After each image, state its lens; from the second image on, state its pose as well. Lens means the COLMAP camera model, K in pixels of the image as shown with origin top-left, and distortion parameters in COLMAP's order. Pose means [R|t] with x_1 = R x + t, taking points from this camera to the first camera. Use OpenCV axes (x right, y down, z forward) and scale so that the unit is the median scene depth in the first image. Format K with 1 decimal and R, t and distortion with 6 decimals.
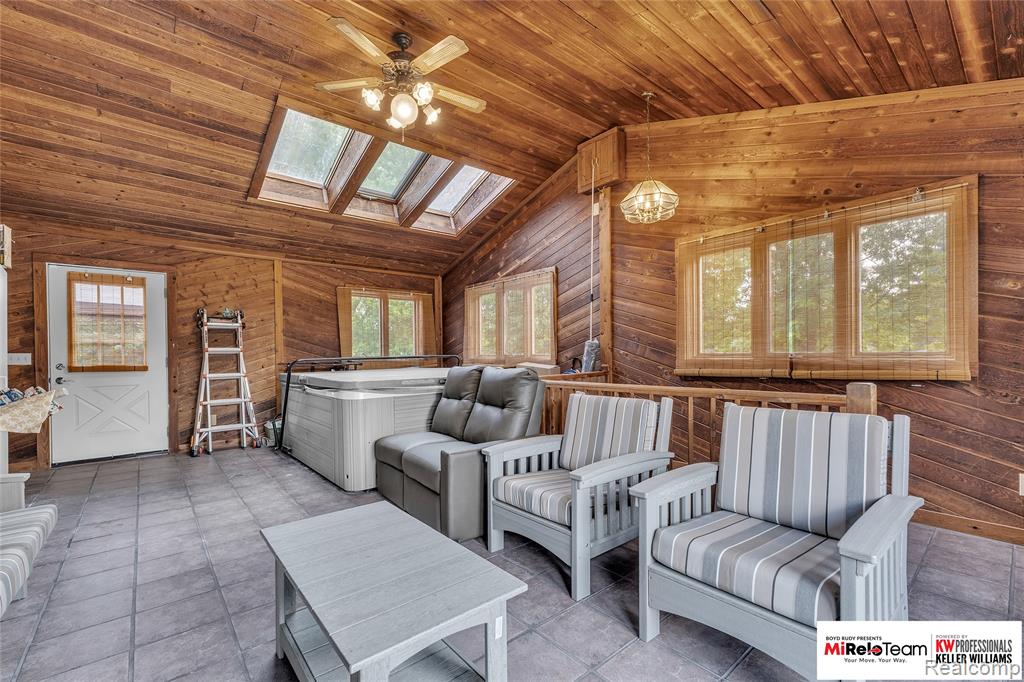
lens RADIAL K [[440.3, 0, 513.2], [0, 440.3, 356.7], [0, 0, 1]] dist [0.004023, 0.000016]
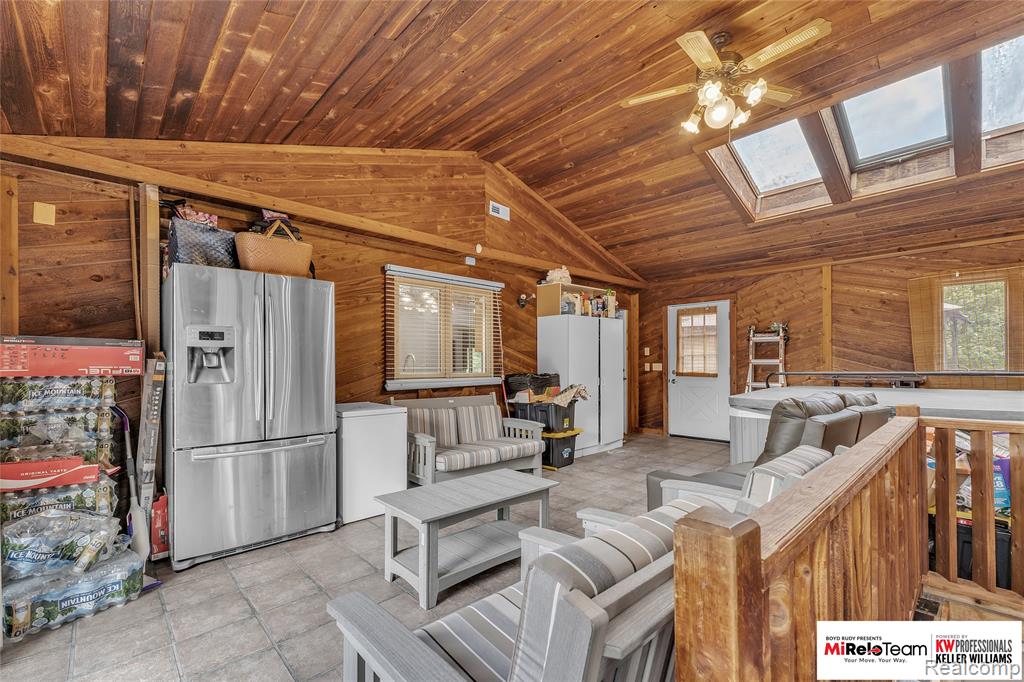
lens RADIAL K [[440.3, 0, 509.7], [0, 440.3, 361.2], [0, 0, 1]] dist [0.004023, 0.000016]
pose [[0.053310, 0.005134, -0.998565, 0.411480], [-0.002231, 0.999985, 0.005022, -0.019605], [0.998576, 0.001961, 0.053320, 0.305119]]
